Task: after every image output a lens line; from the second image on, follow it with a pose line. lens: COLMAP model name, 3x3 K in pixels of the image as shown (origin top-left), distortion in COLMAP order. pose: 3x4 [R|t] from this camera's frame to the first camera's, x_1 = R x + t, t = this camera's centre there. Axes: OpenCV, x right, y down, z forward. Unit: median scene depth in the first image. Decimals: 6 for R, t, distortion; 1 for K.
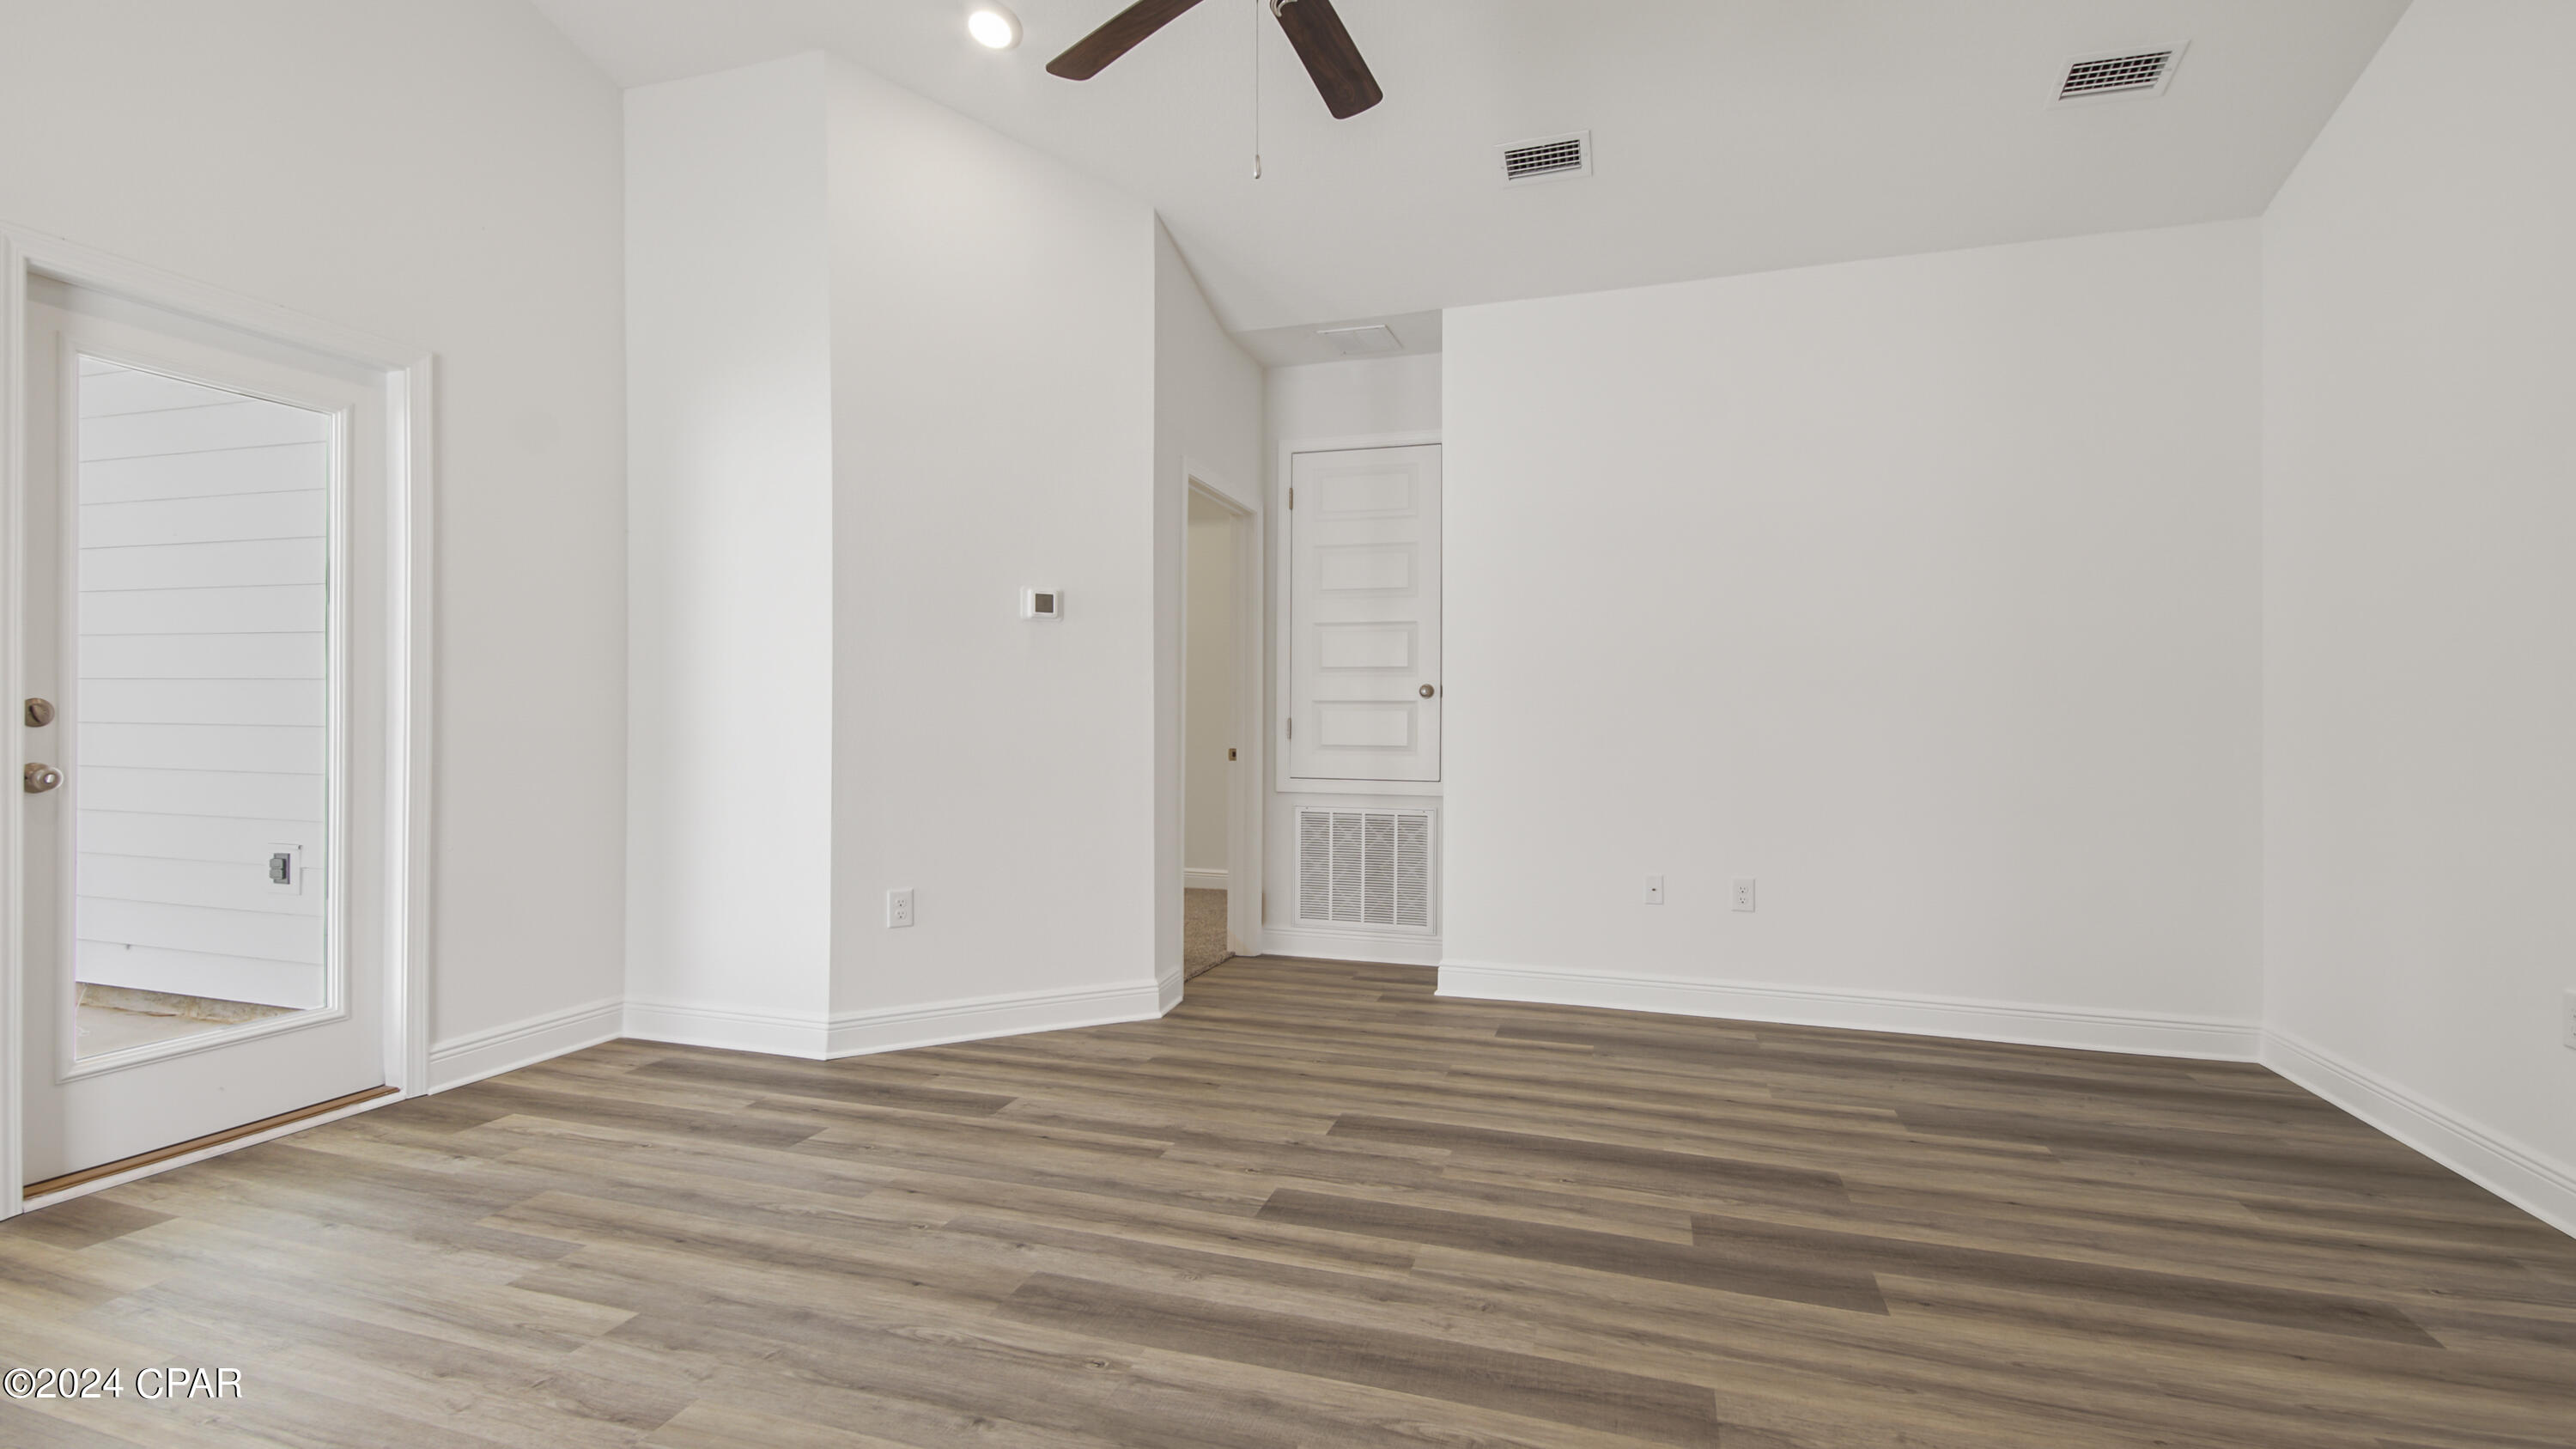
lens RADIAL K [[1123.3, 0, 1295.4], [0, 1123.3, 730.7], [0, 0, 1]] dist [0.009377, -0.000766]
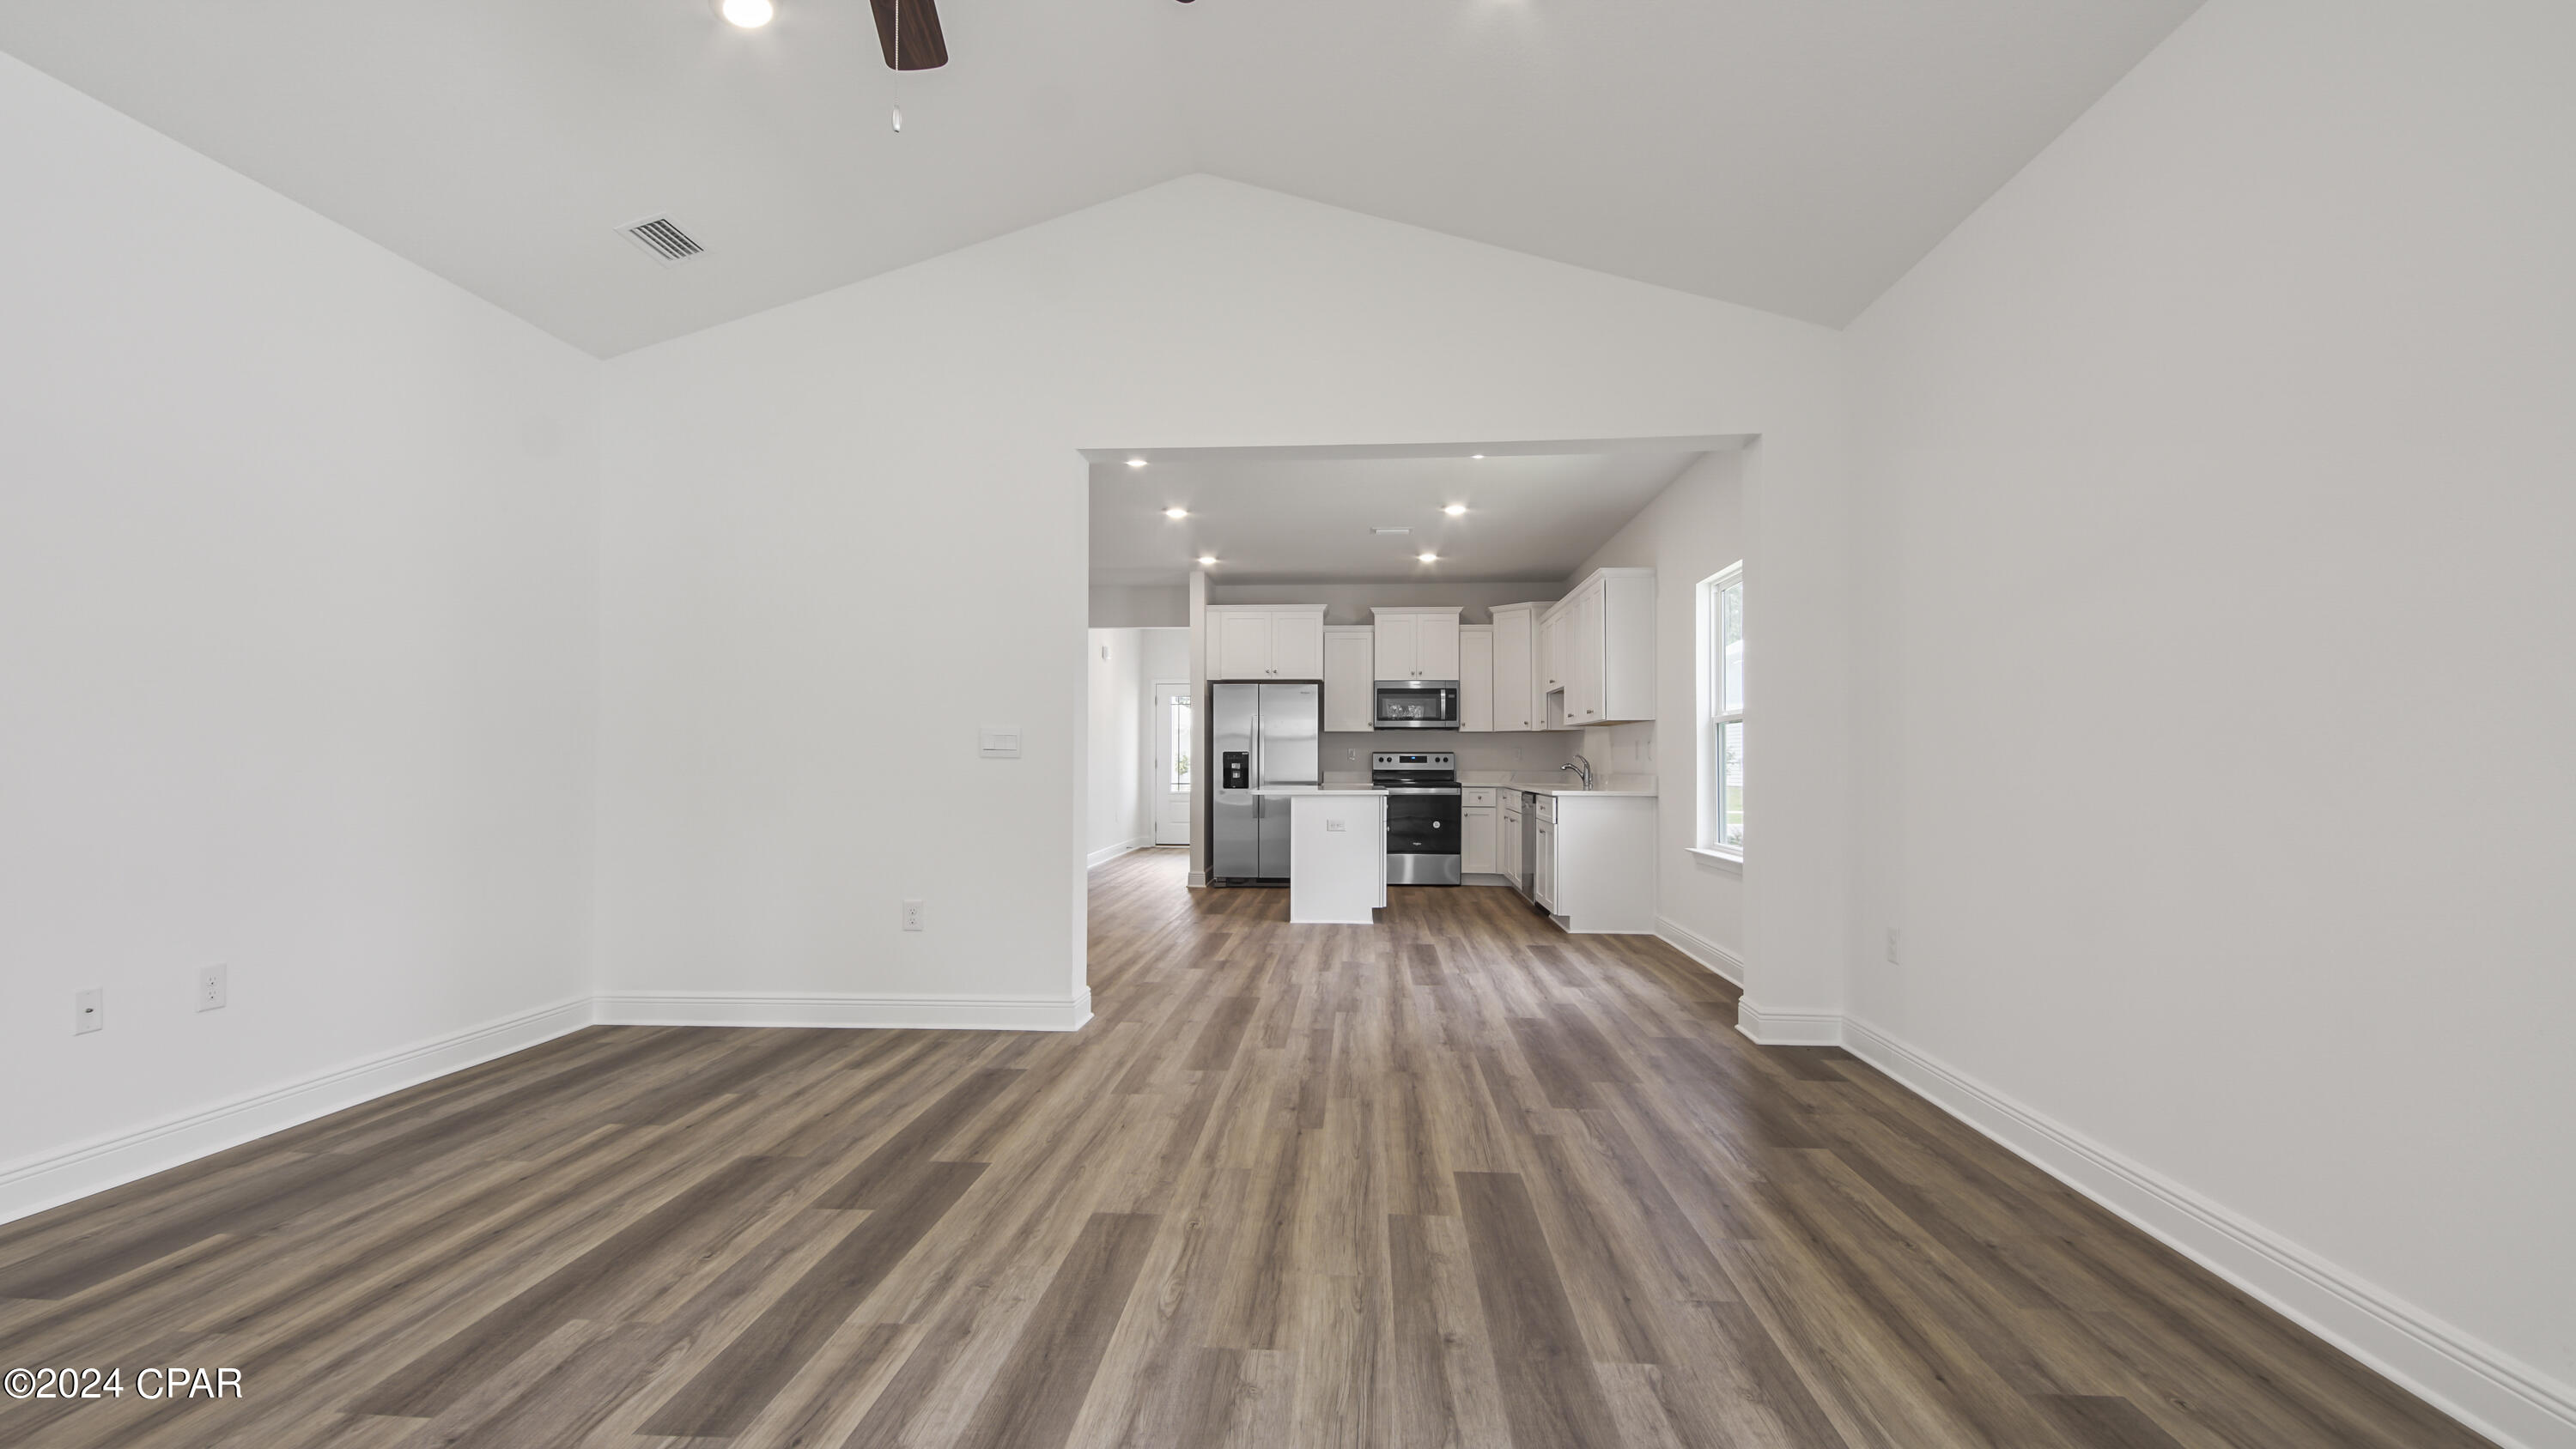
lens RADIAL K [[1098.0, 0, 1288.2], [0, 1098.0, 747.6], [0, 0, 1]] dist [-0.001419, -0.000409]
pose [[-0.231042, 0.005140, 0.972930, -0.697796], [0.000080, 0.999986, -0.005263, -0.014699], [-0.972944, -0.001138, -0.231039, 0.687252]]
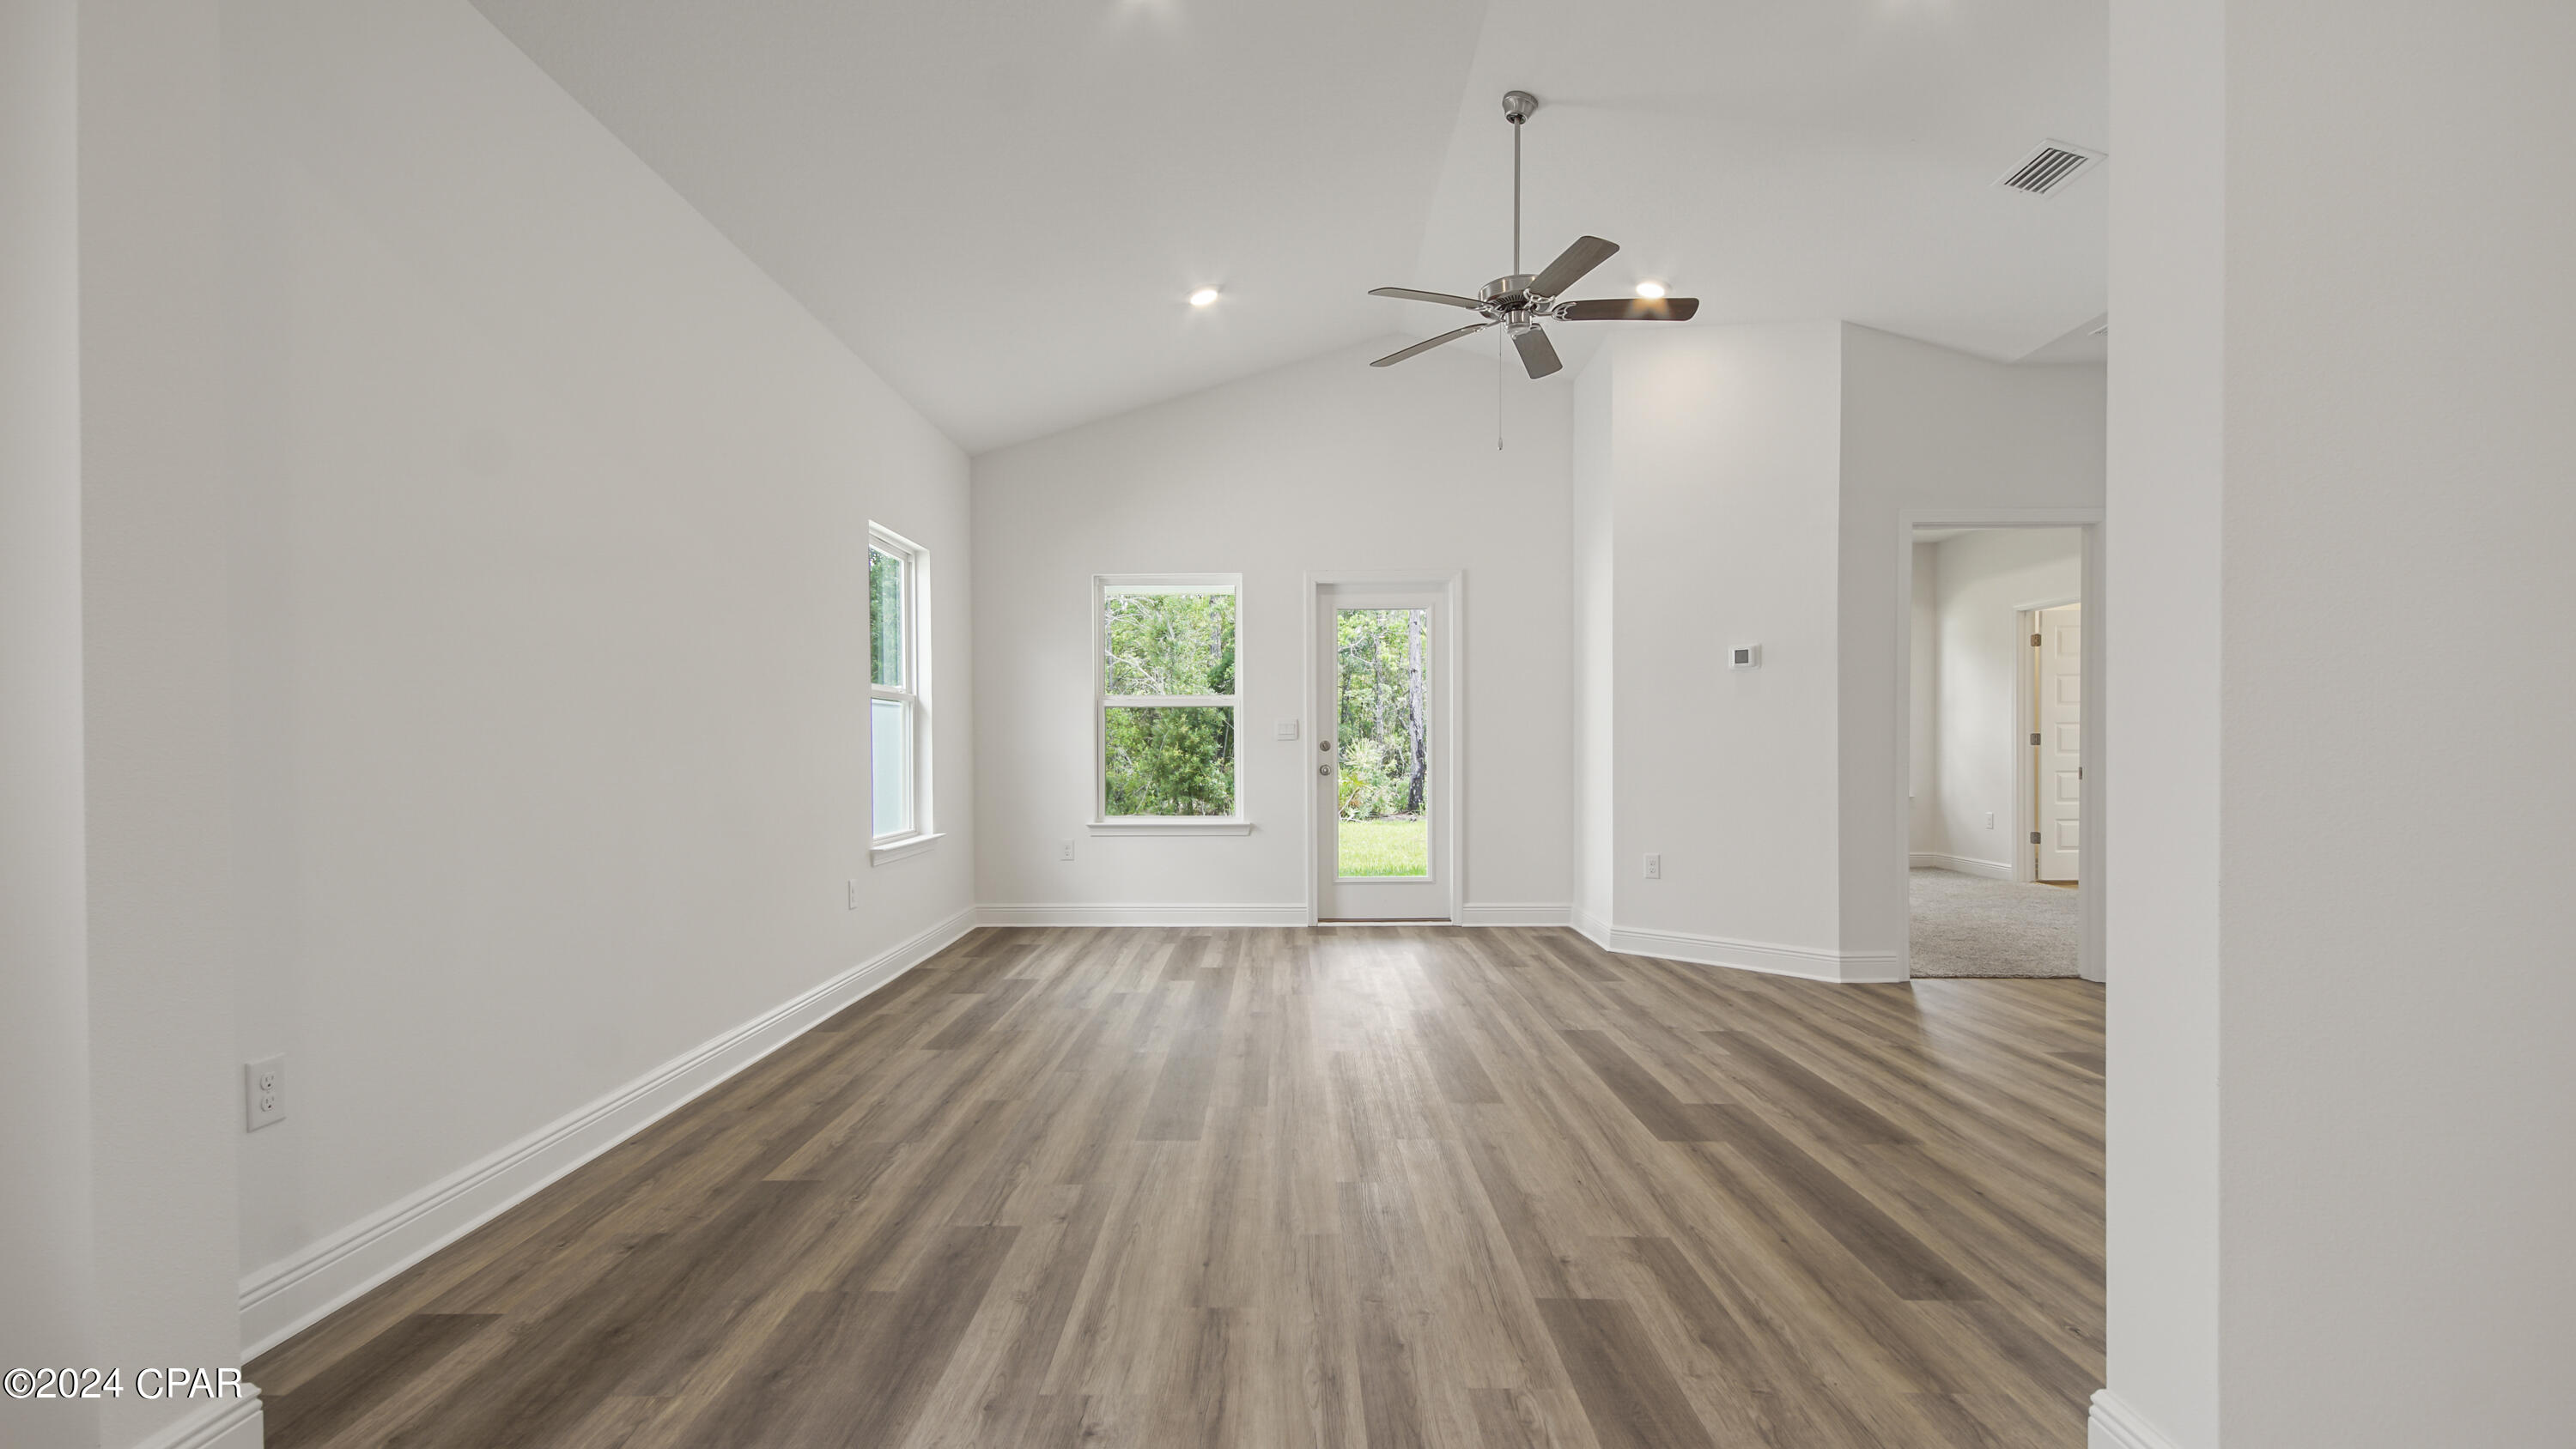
lens RADIAL K [[1192.5, 0, 1281.0], [0, 1192.5, 735.2], [0, 0, 1]] dist [0.001249, 0.000020]
pose [[0.294501, -0.017106, -0.955498, 1.355001], [0.002768, 0.999851, -0.017047, 0.007779], [0.955647, 0.002376, 0.294505, 0.046613]]
